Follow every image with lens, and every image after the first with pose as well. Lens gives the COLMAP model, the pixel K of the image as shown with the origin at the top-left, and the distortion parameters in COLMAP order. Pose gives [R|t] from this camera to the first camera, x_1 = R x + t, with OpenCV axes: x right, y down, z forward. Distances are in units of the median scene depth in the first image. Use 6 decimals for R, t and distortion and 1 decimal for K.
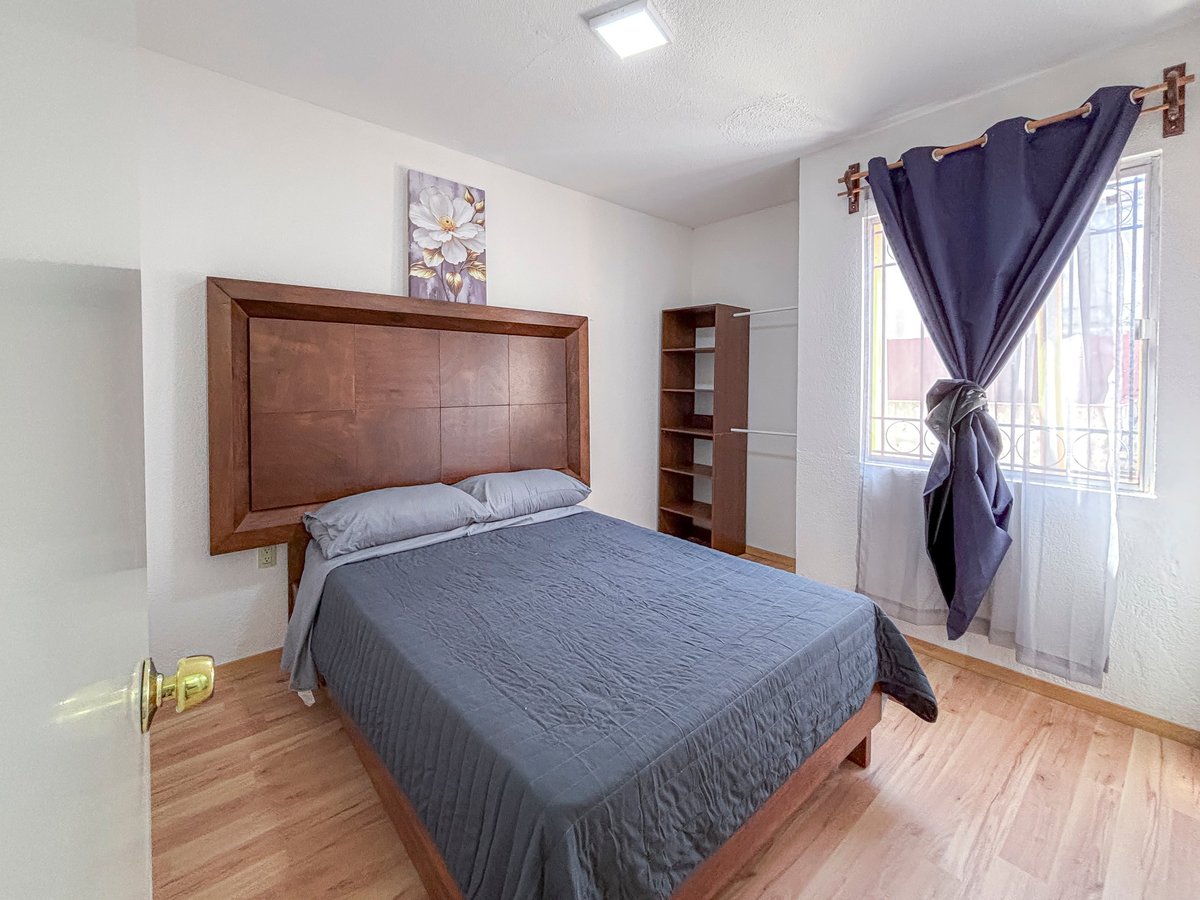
lens RADIAL K [[483.9, 0, 487.8], [0, 483.9, 395.4], [0, 0, 1]] dist [0.001390, 0.001155]
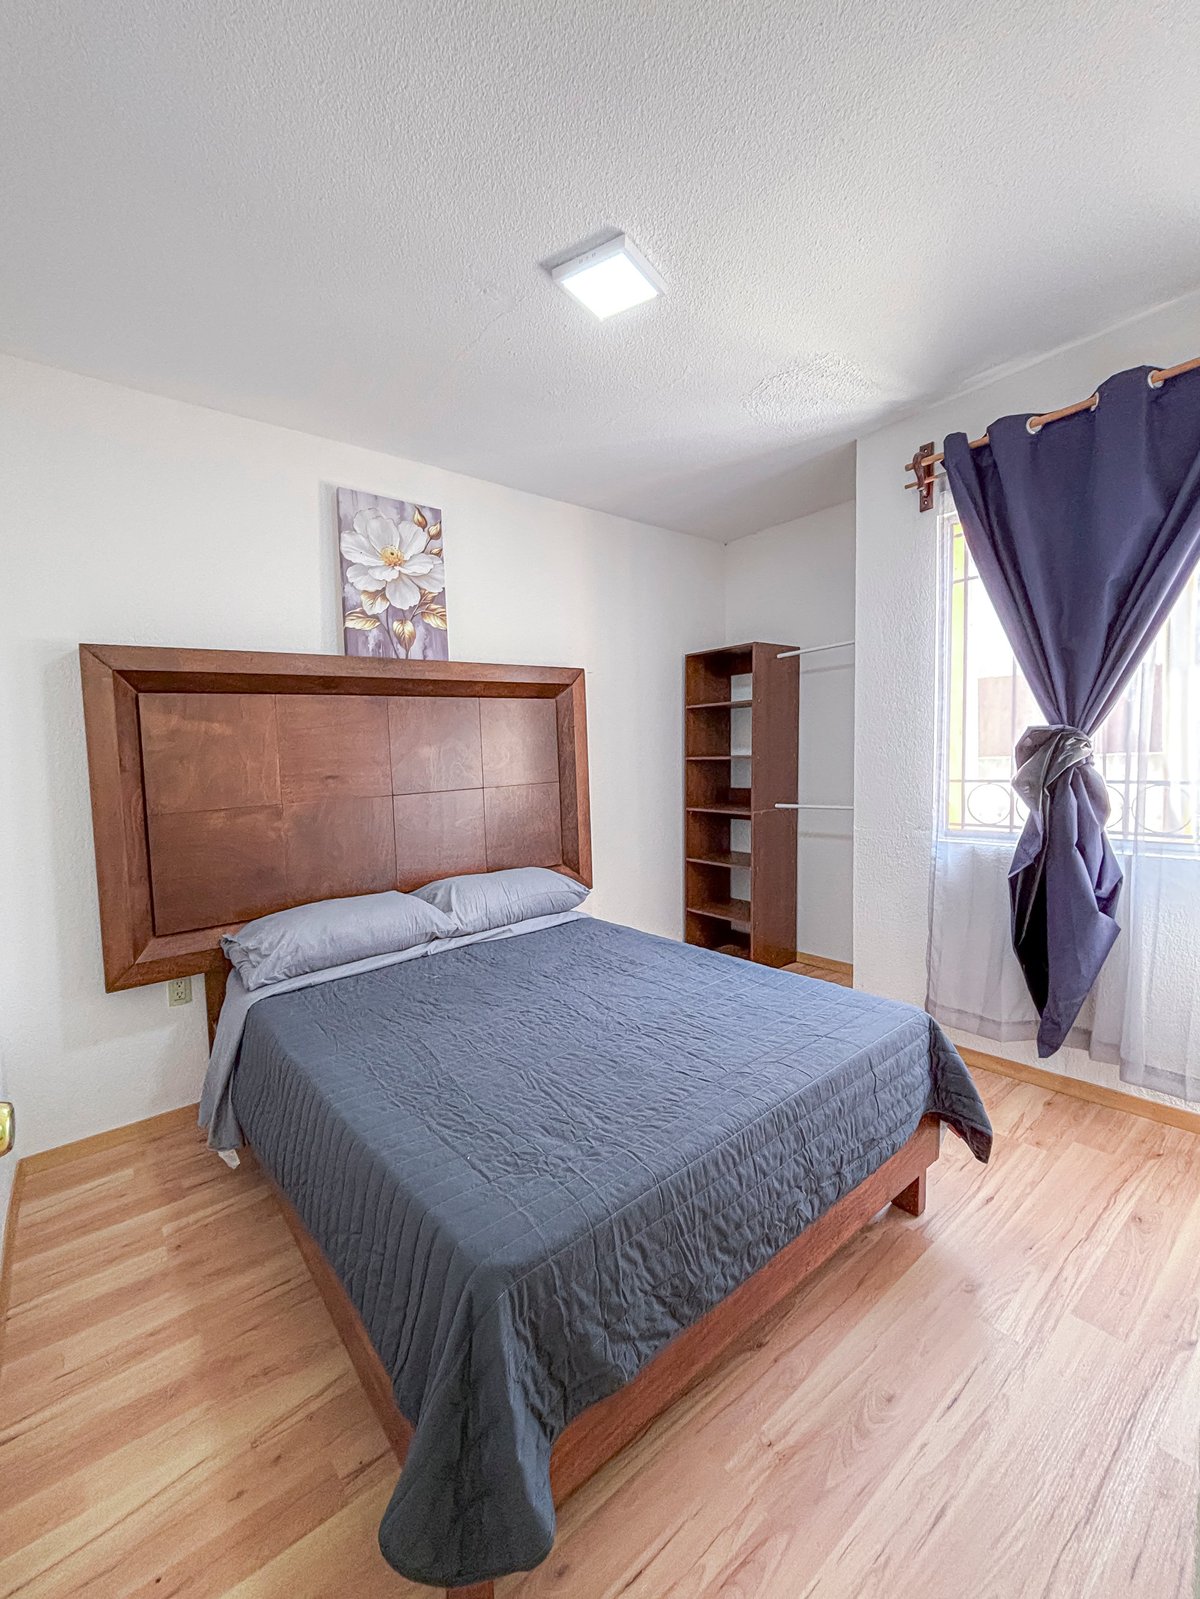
lens RADIAL K [[644.8, 0, 601.2], [0, 644.8, 808.6], [0, 0, 1]] dist [0.001390, 0.001155]
pose [[0.998507, -0.049526, -0.023025, 0.276123], [0.050612, 0.997501, 0.049287, 0.012185], [0.020526, -0.050379, 0.998519, -0.040256]]
